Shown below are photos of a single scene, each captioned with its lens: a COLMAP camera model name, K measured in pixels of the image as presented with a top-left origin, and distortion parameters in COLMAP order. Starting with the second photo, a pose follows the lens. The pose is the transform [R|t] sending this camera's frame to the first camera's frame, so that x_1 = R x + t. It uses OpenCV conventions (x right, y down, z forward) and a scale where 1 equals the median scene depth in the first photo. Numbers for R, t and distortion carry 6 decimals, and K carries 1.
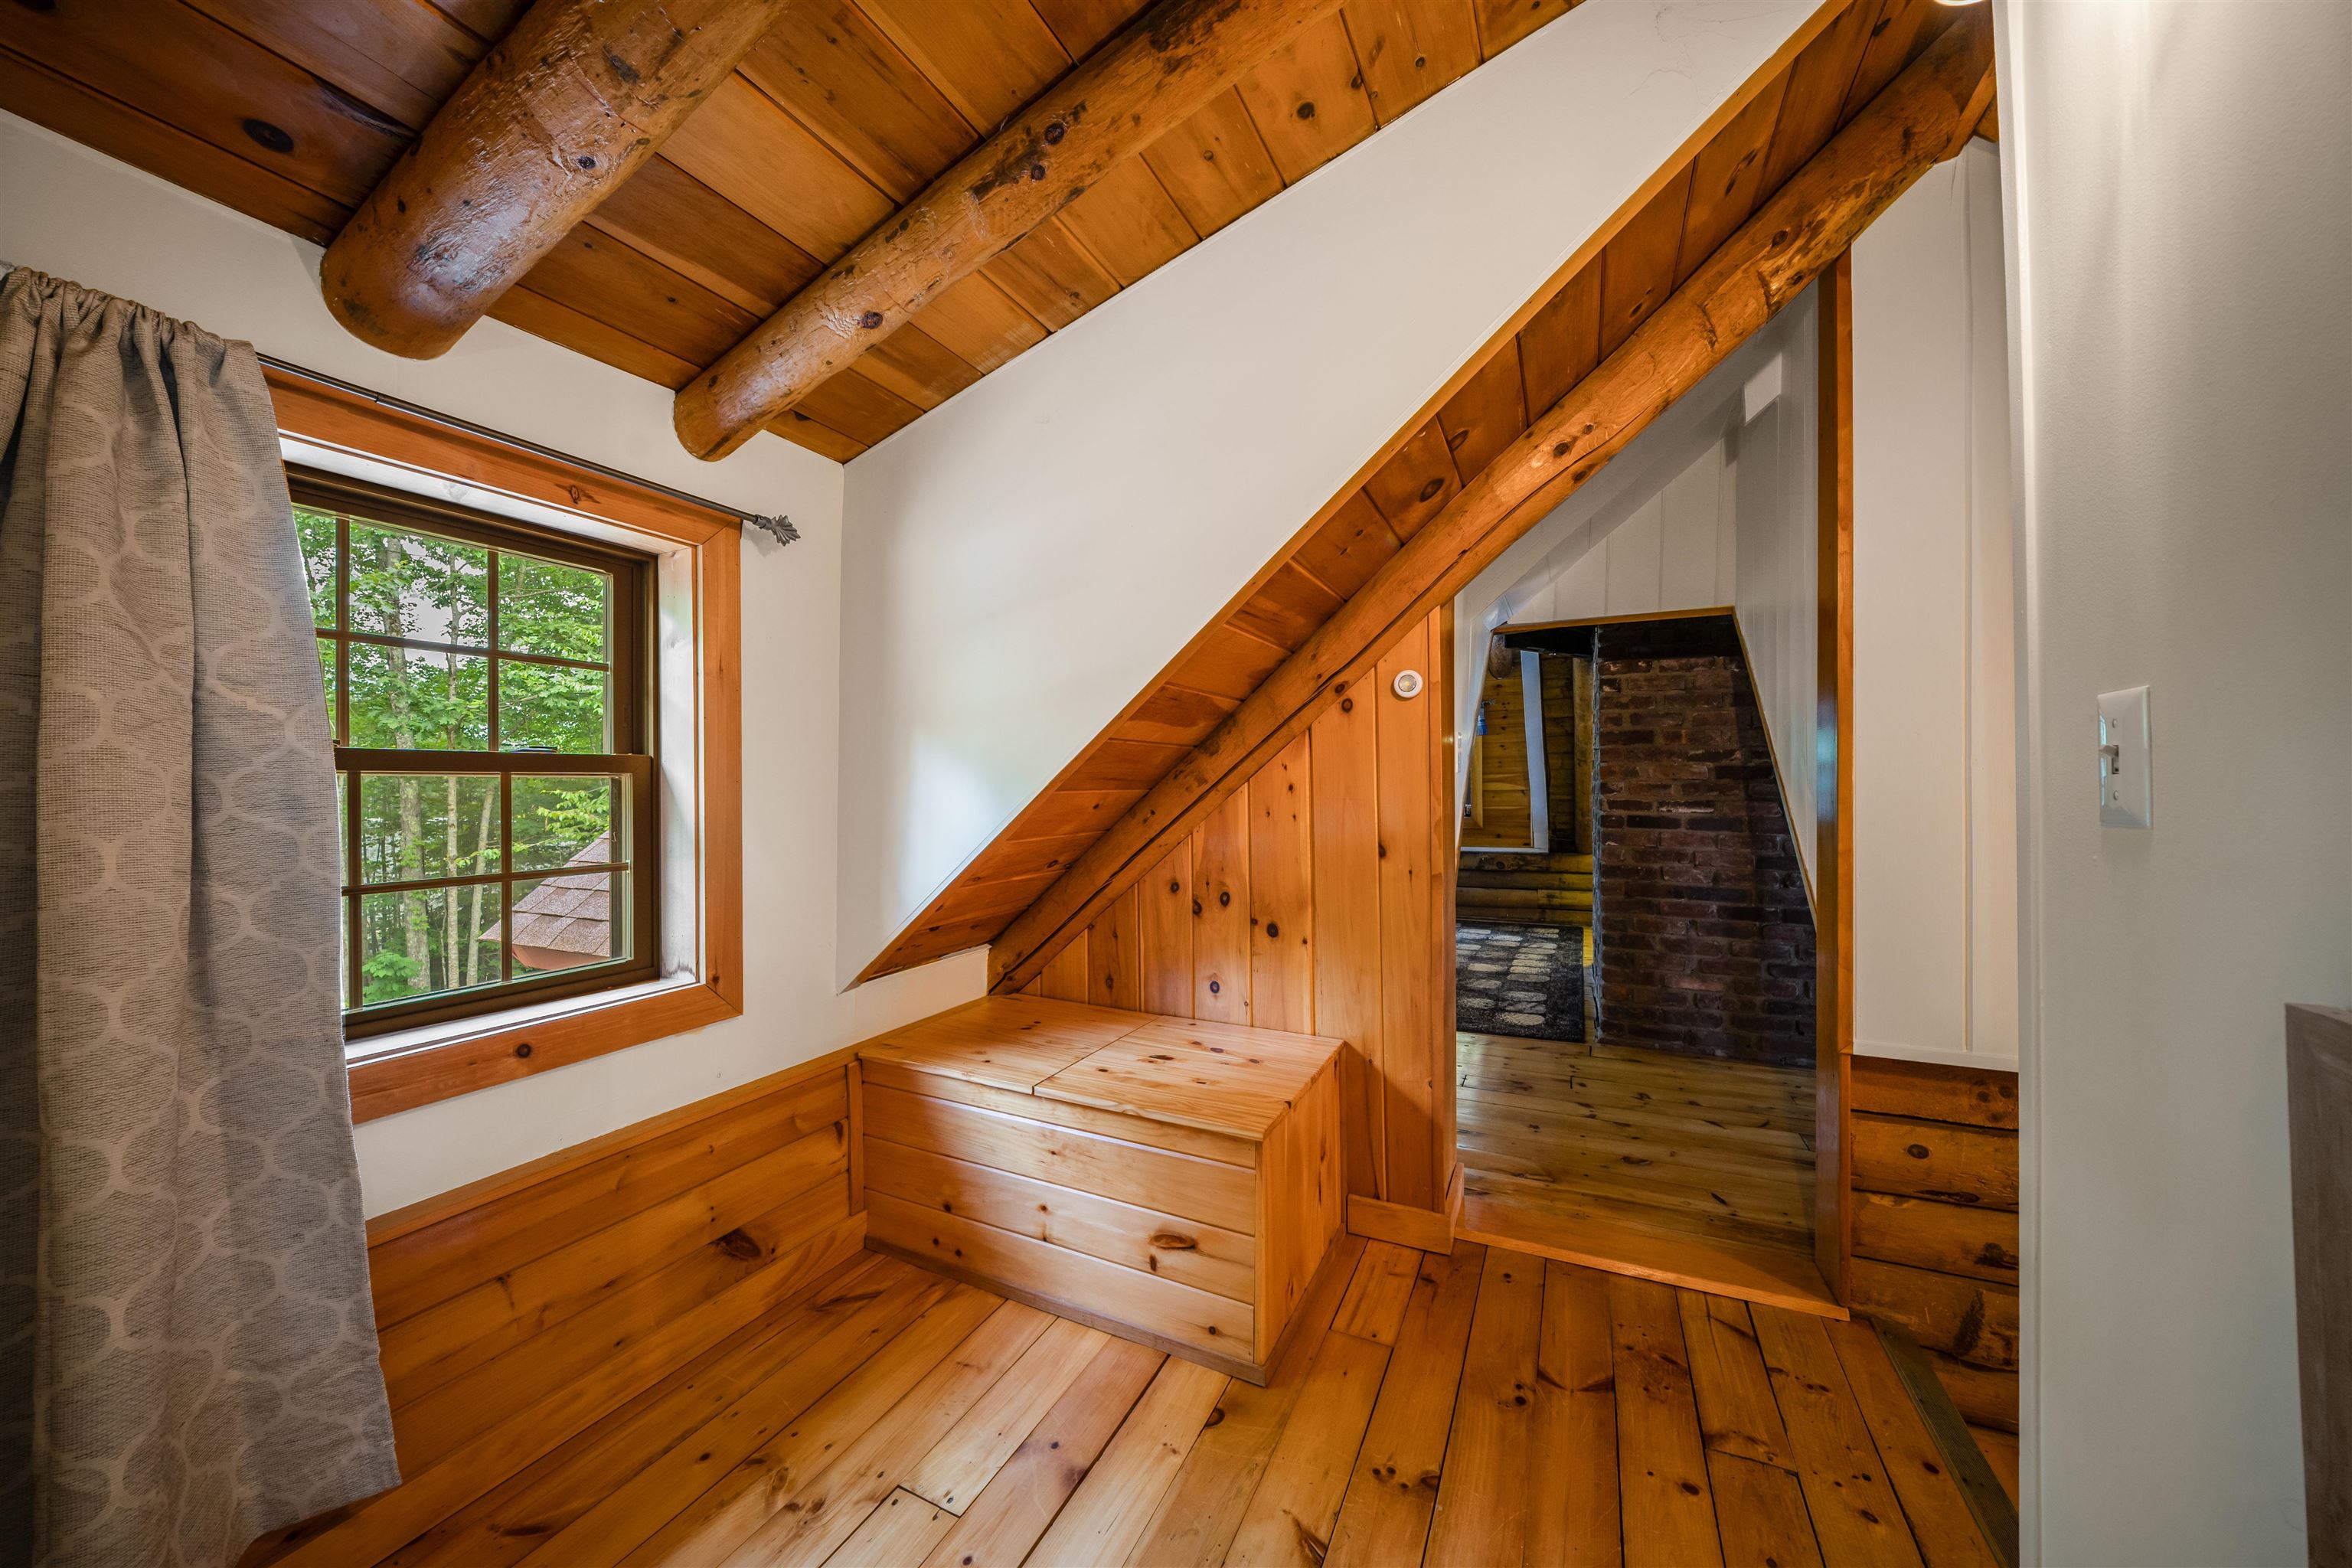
lens RADIAL K [[835.1, 0, 1167.5], [0, 835.1, 782.7], [0, 0, 1]] dist [-0.006289, -0.002328]
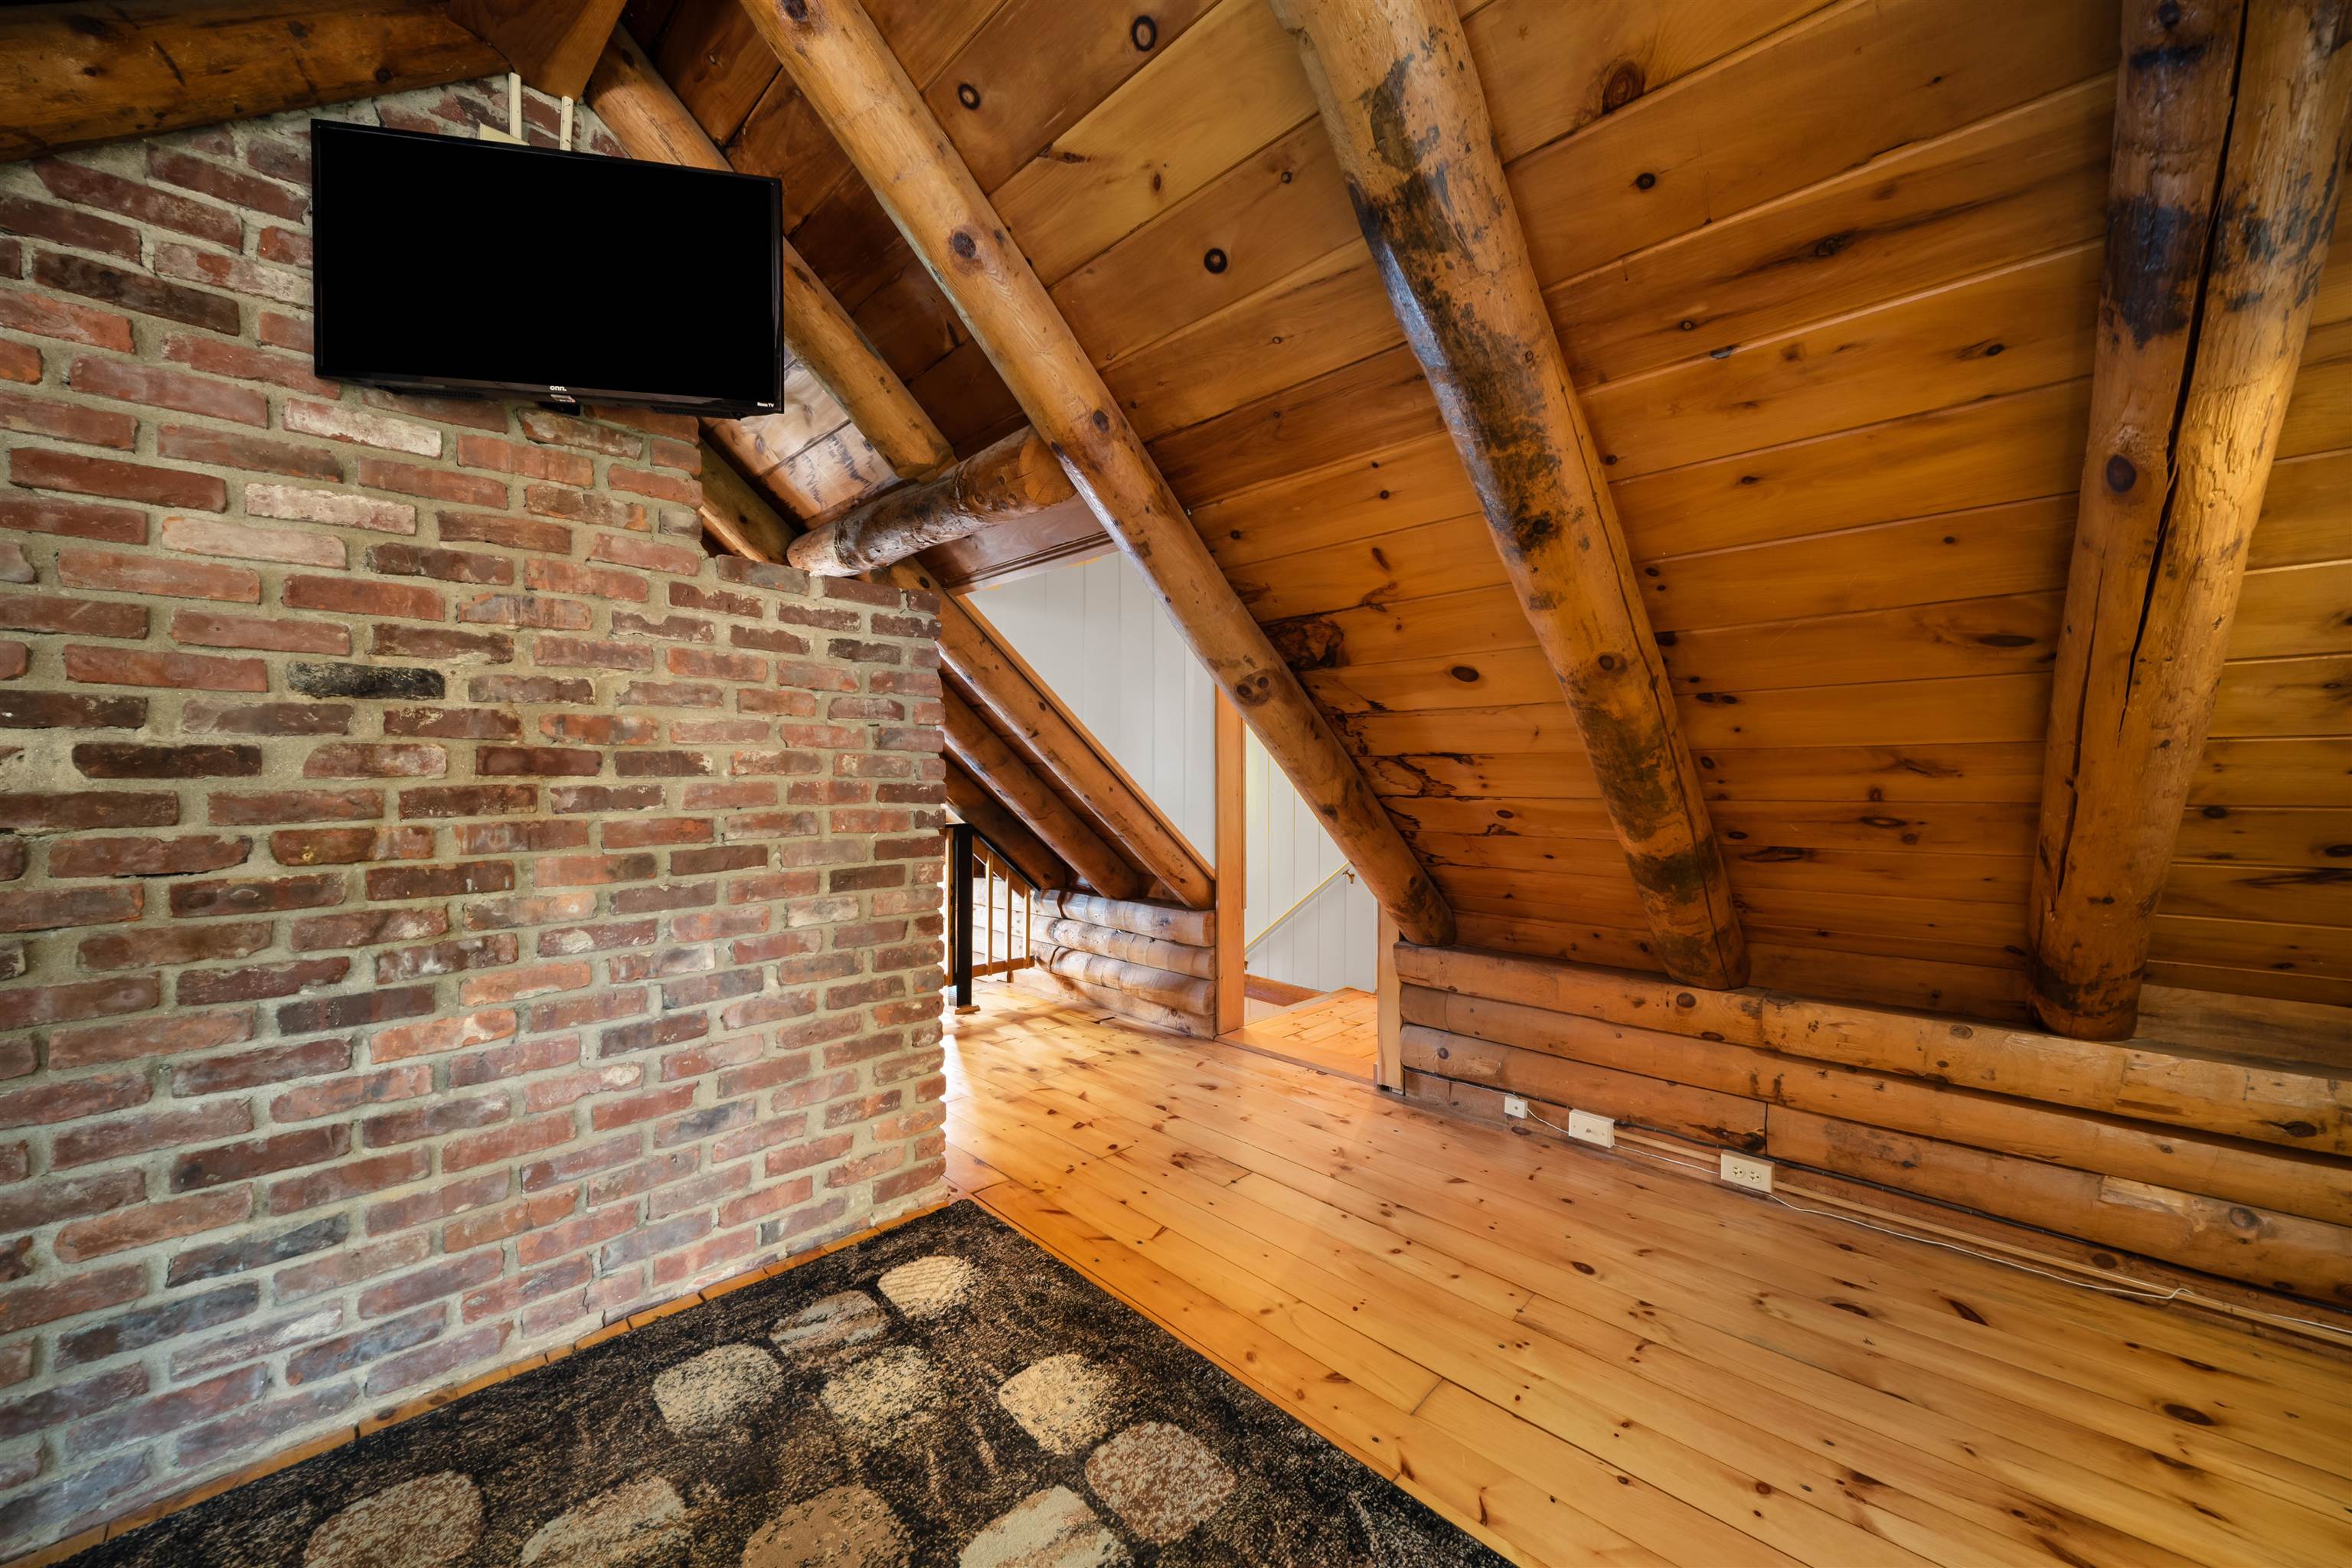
lens RADIAL K [[835.1, 0, 1180.8], [0, 835.1, 779.1], [0, 0, 1]] dist [-0.006289, -0.002328]
pose [[-0.955019, 0.002296, 0.296536, 0.089936], [0.001732, 0.999996, -0.002166, 0.000786], [-0.296540, -0.001555, -0.955019, 0.839210]]
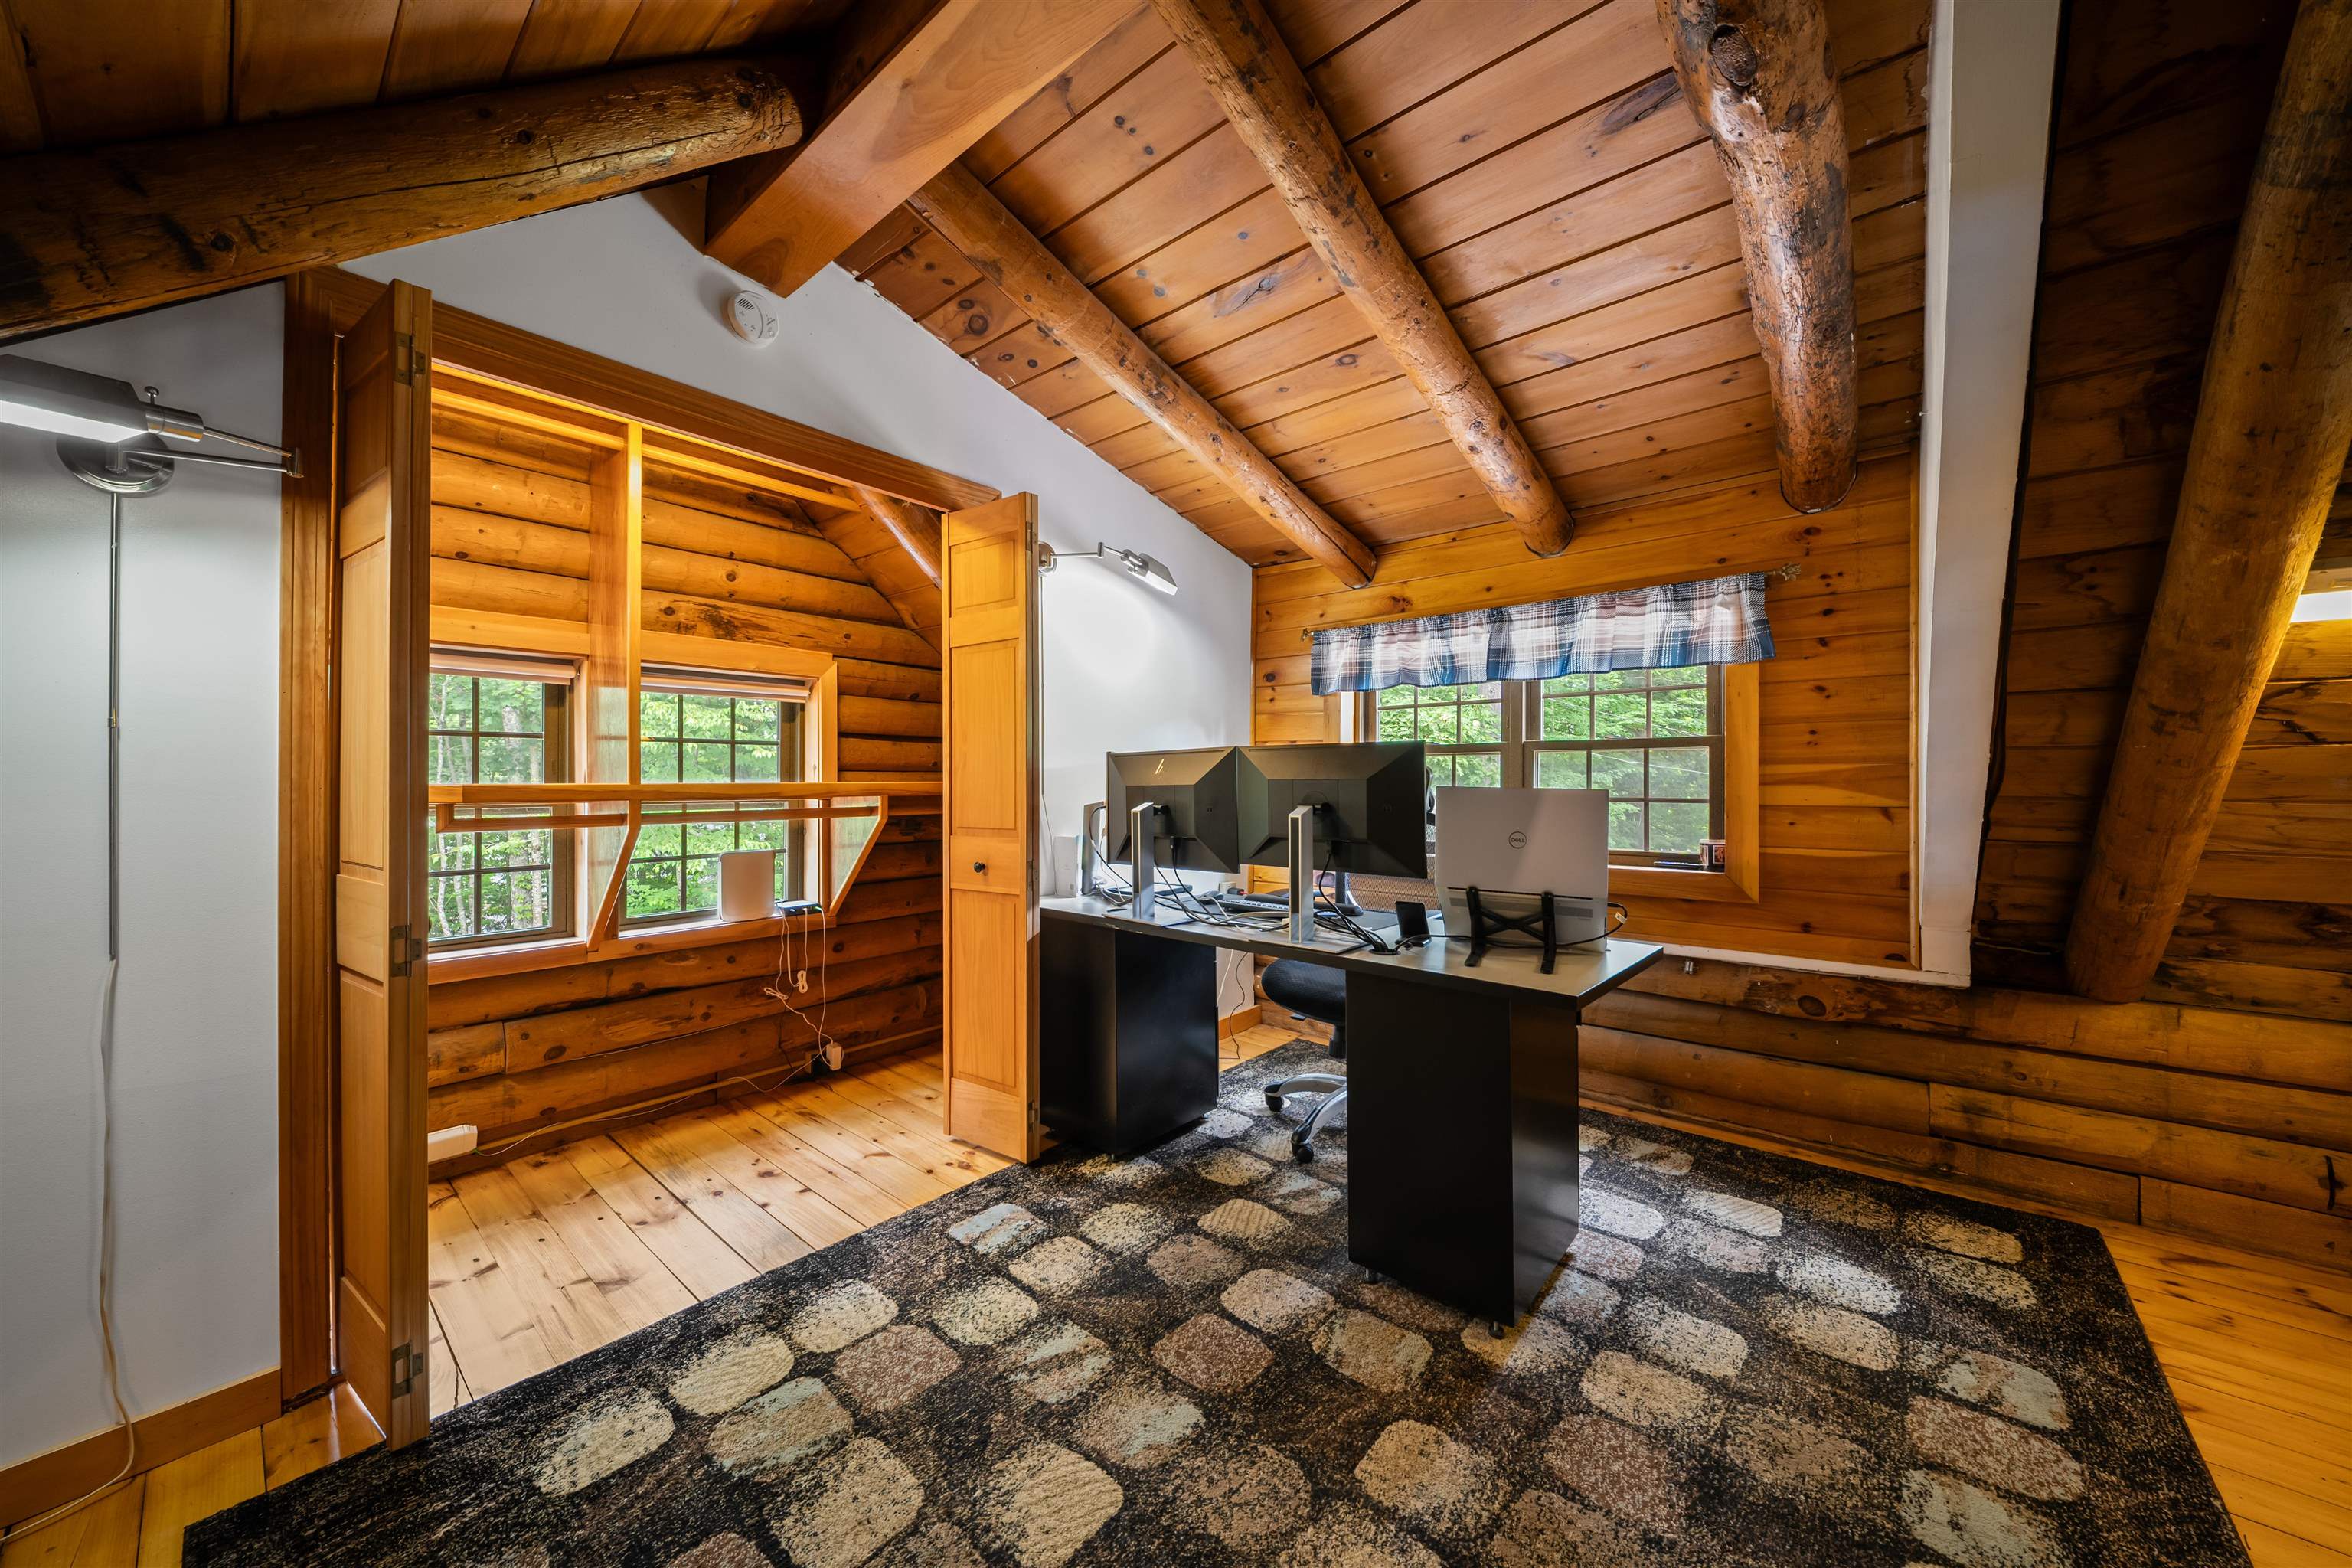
lens RADIAL K [[835.1, 0, 1175.7], [0, 835.1, 773.3], [0, 0, 1]] dist [-0.006289, -0.002328]
pose [[0.968460, 0.008332, -0.249028, 0.218491], [-0.007502, 0.999963, 0.004282, -0.004755], [0.249055, -0.002278, 0.968487, 0.577770]]
